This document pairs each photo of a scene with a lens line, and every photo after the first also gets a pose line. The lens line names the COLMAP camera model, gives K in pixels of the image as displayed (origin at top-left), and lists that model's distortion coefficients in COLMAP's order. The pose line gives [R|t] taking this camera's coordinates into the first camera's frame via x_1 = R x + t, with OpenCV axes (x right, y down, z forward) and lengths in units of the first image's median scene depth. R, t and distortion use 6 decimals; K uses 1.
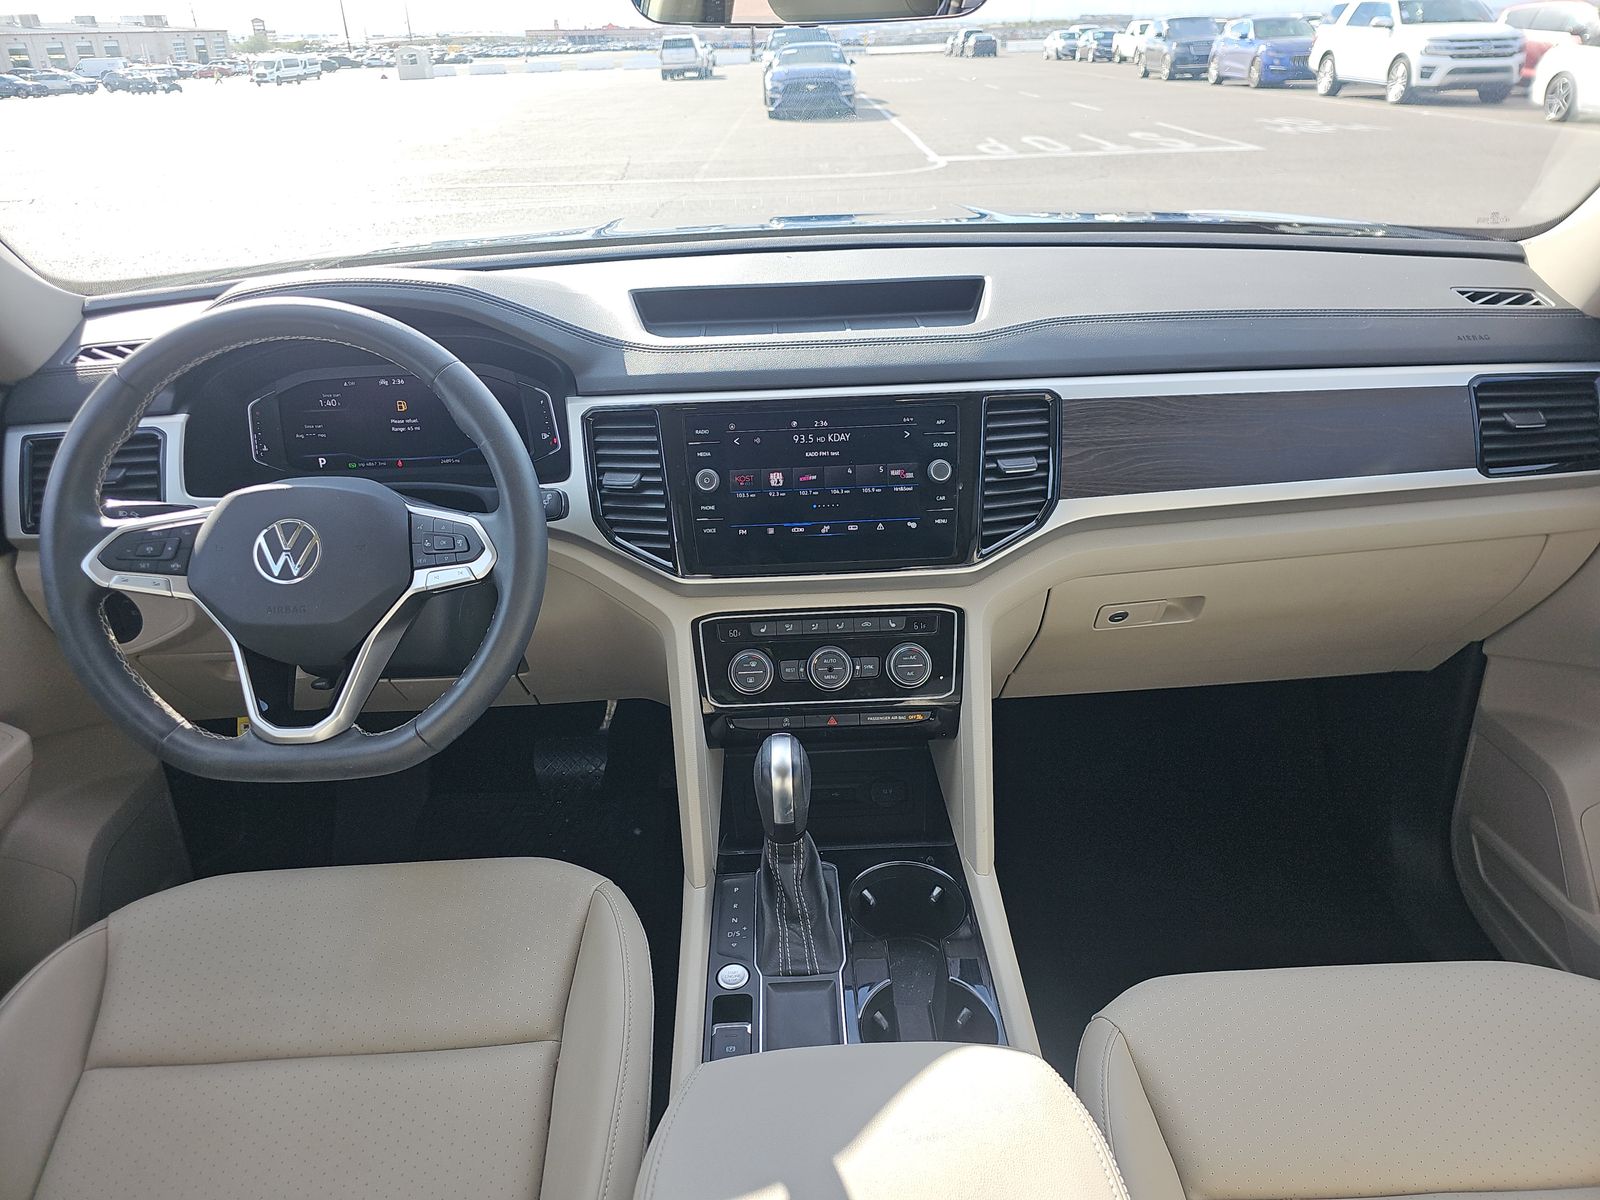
lens RADIAL K [[1085.9, 0, 814.9], [0, 1085.9, 606.8], [0, 0, 1]] dist [-0.002119, -0.004573]
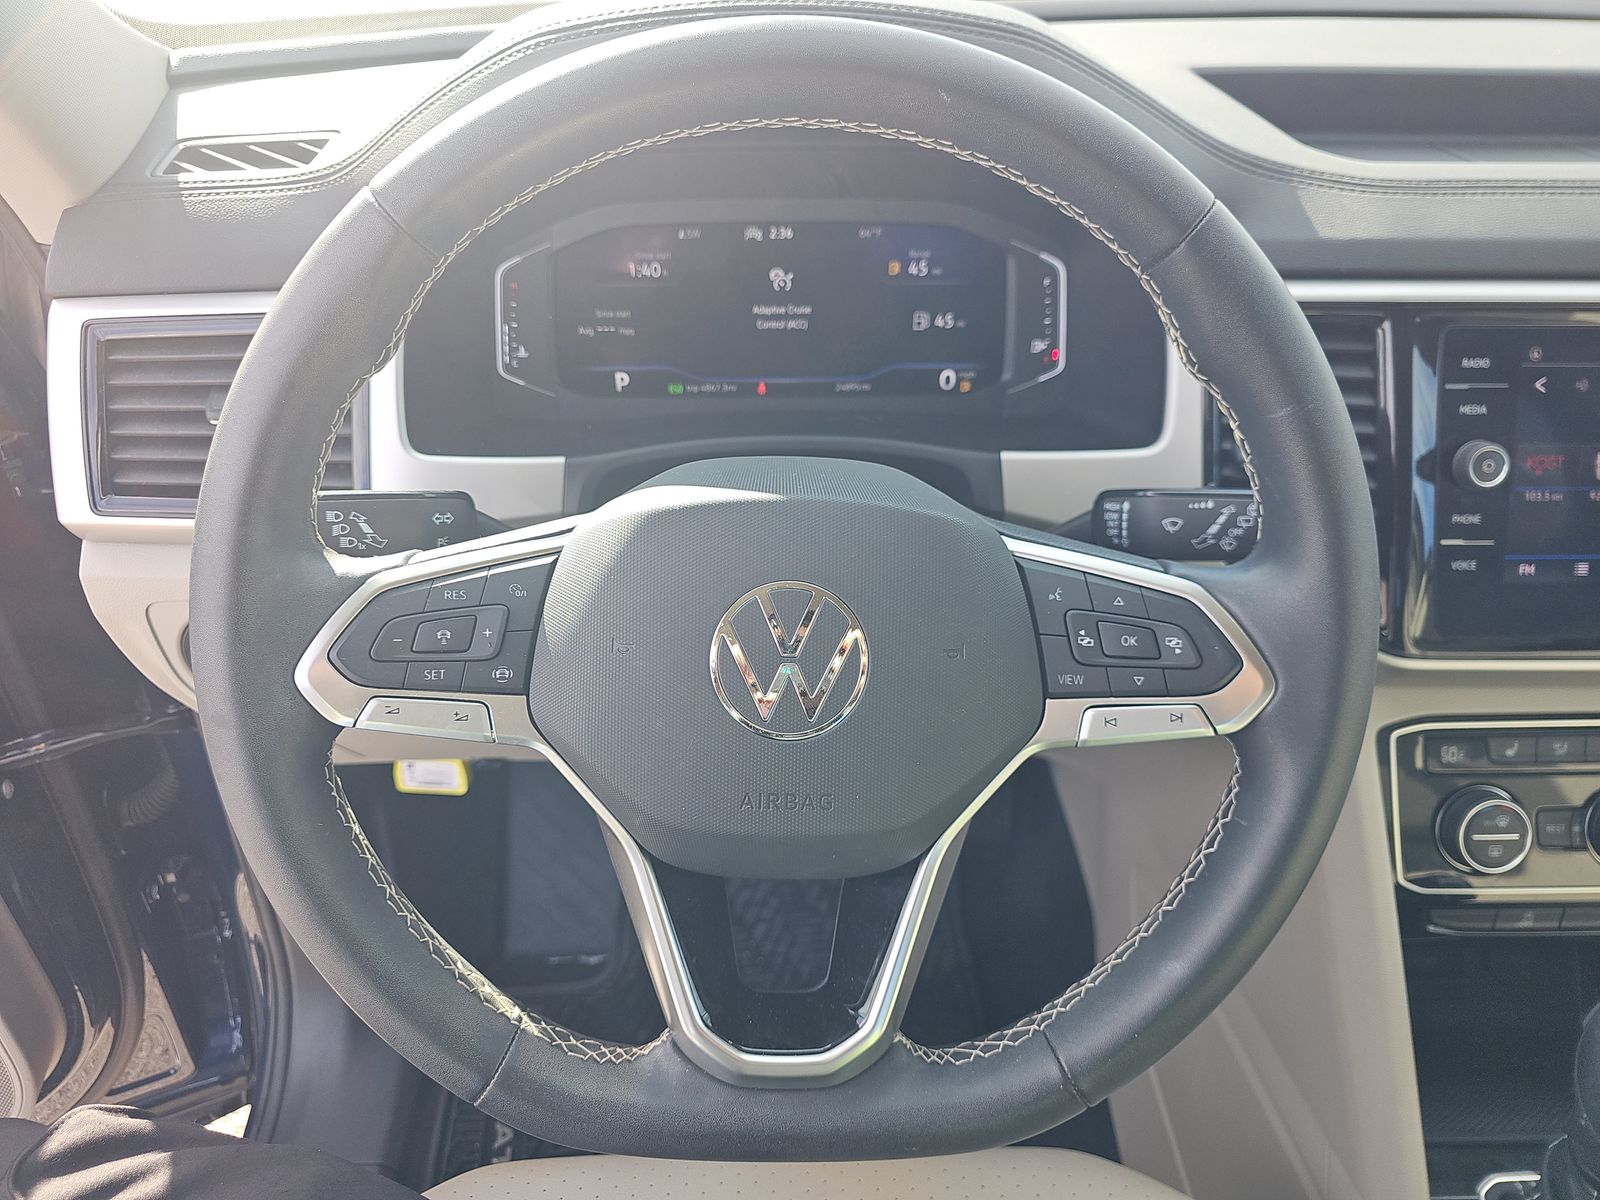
lens RADIAL K [[1085.9, 0, 784.3], [0, 1085.9, 598.3], [0, 0, 1]] dist [-0.002119, -0.004573]
pose [[0.999414, 0.034184, -0.001560, -0.398754], [-0.033728, 0.991724, 0.123880, -0.102883], [0.005781, -0.123755, 0.992296, 0.482617]]
